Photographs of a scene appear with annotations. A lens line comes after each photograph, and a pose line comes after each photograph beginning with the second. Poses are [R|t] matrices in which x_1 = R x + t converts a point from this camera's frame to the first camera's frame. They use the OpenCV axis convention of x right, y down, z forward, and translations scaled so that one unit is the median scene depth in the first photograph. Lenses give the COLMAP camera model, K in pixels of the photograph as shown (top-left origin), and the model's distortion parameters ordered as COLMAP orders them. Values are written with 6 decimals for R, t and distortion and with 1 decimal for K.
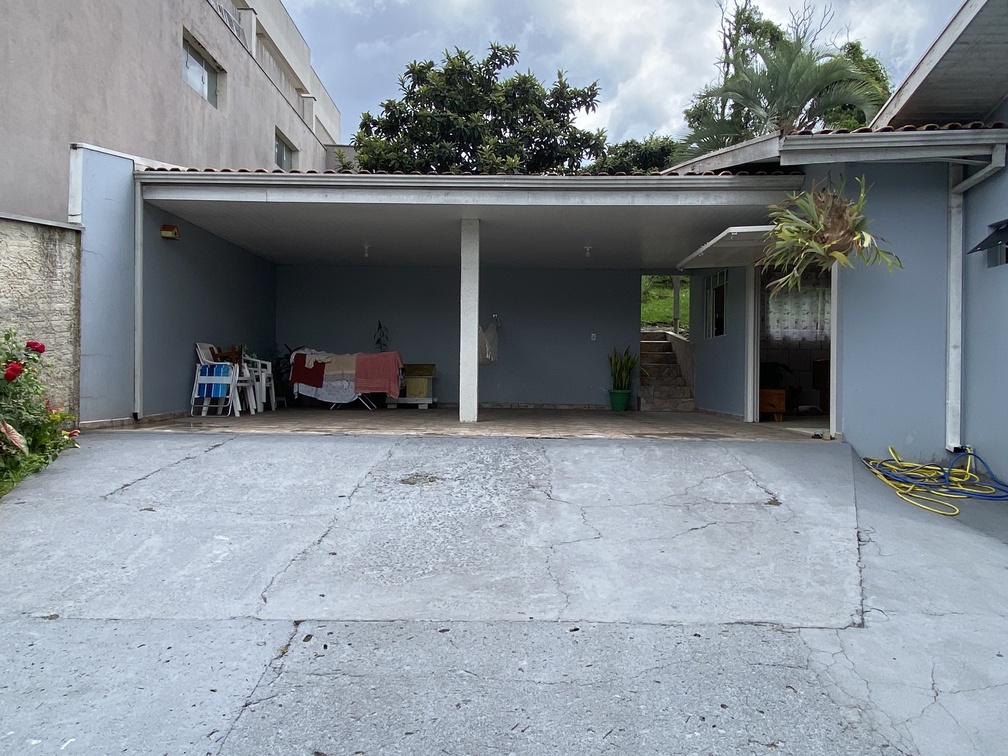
lens RADIAL K [[733.5, 0, 503.6], [0, 733.5, 378.4], [0, 0, 1]] dist [0.005815, -0.000085]
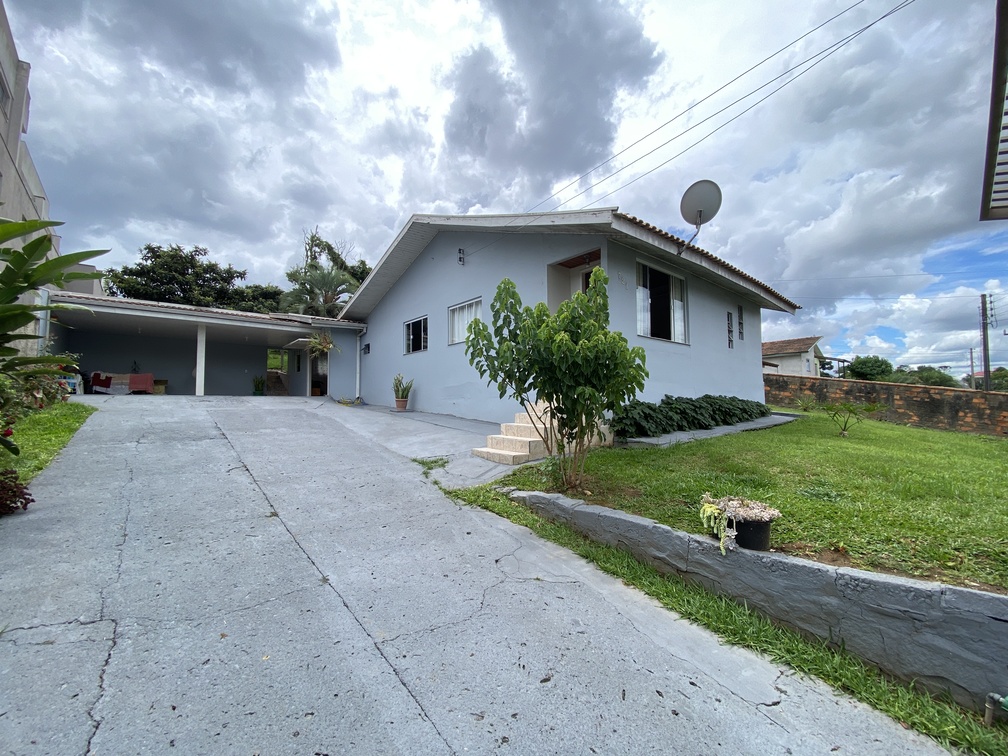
lens RADIAL K [[411.5, 0, 508.1], [0, 411.5, 381.0], [0, 0, 1]] dist [-0.003249, -0.000613]
pose [[0.739833, 0.022653, 0.672409, -0.149079], [0.025196, 0.997799, -0.061337, 0.079044], [-0.672319, 0.062321, 0.737634, -0.609466]]
